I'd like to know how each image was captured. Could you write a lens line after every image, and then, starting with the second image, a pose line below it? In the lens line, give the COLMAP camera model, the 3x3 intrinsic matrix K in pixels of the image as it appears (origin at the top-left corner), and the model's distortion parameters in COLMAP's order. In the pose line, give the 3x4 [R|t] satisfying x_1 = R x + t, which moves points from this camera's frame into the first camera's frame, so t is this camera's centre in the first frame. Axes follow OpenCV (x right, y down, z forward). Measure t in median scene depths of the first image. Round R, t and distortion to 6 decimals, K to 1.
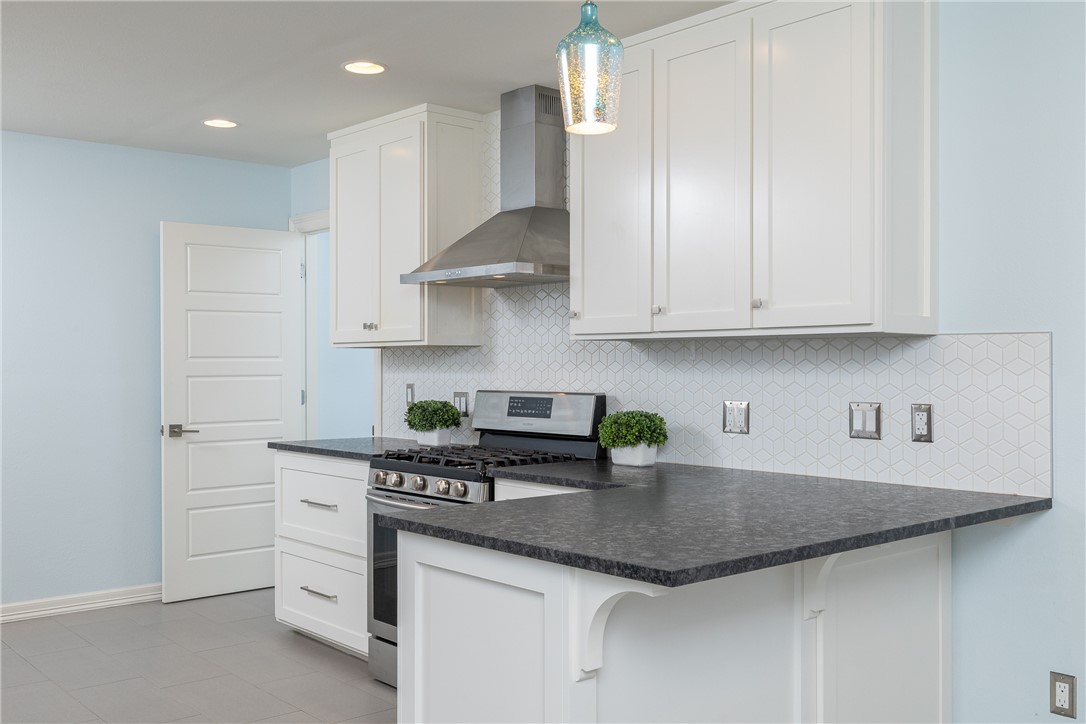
lens RADIAL K [[1051.0, 0, 542.7], [0, 1051.0, 367.9], [0, 0, 1]] dist [0.003253, -0.001505]
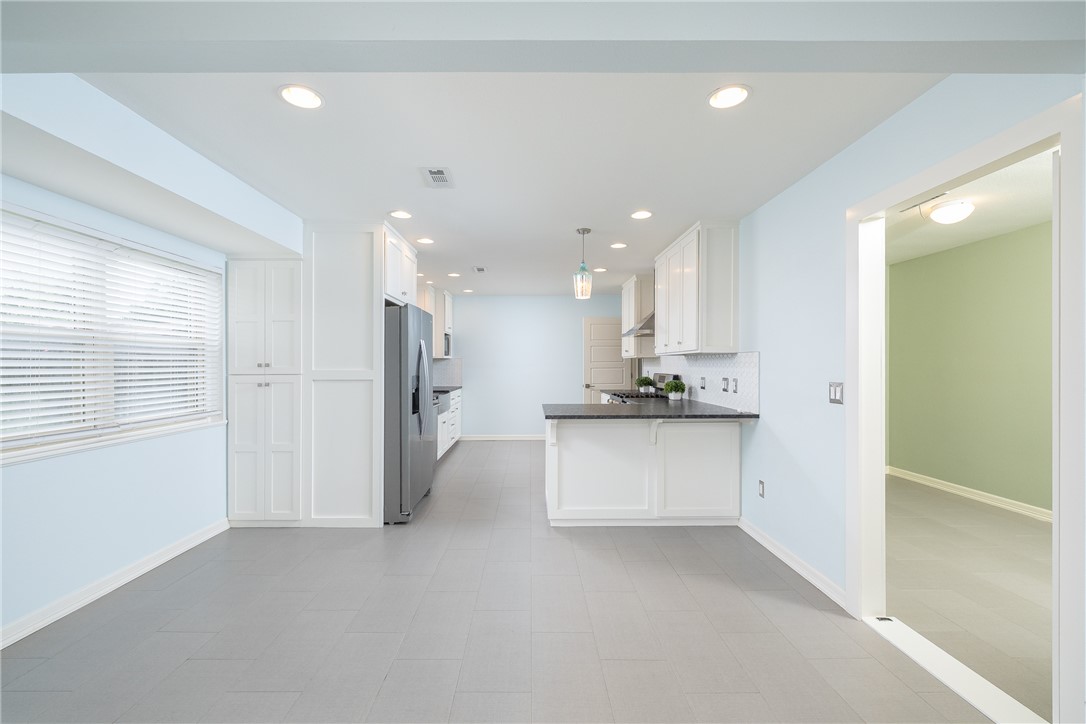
lens RADIAL K [[458.0, 0, 543.0], [0, 458.0, 362.0], [0, 0, 1]] dist [-0.002437, -0.000669]
pose [[0.772251, -0.006032, -0.635289, 0.552043], [0.002076, 0.999974, -0.006971, -0.000652], [0.635314, 0.004065, 0.772243, -0.164559]]
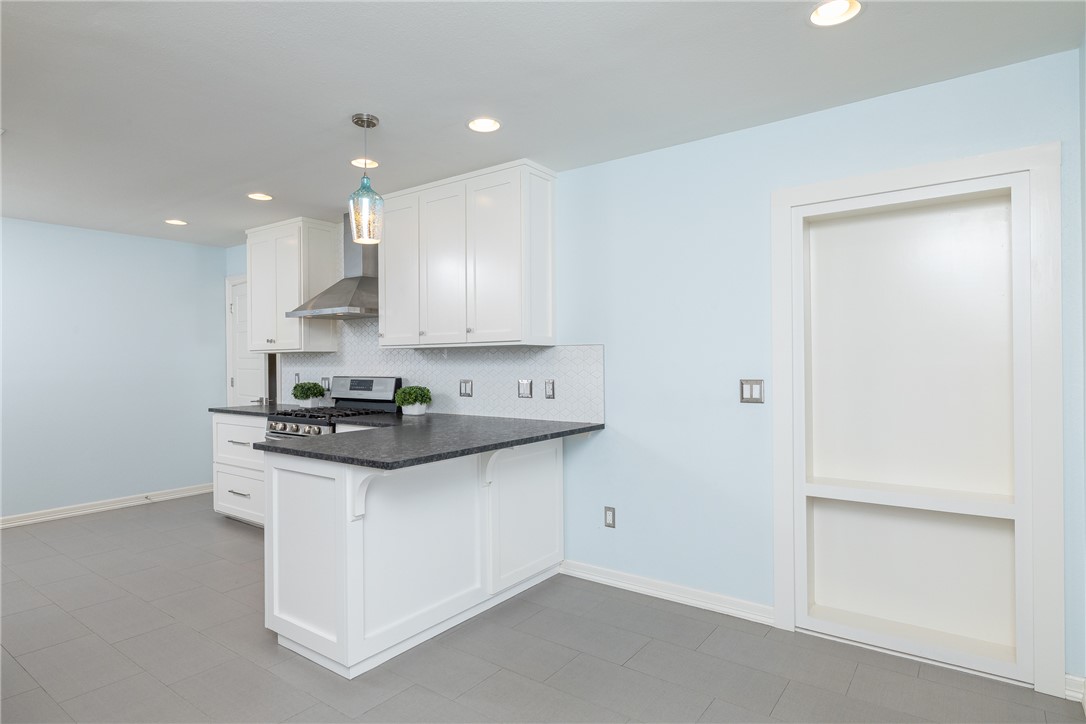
lens RADIAL K [[597.3, 0, 543.0], [0, 597.3, 362.0], [0, 0, 1]] dist [-0.001304, -0.000021]
pose [[0.975427, -0.008442, 0.220160, 0.071645], [0.008688, 0.999962, -0.000149, -0.000099], [-0.220151, 0.002058, 0.975464, -0.092895]]
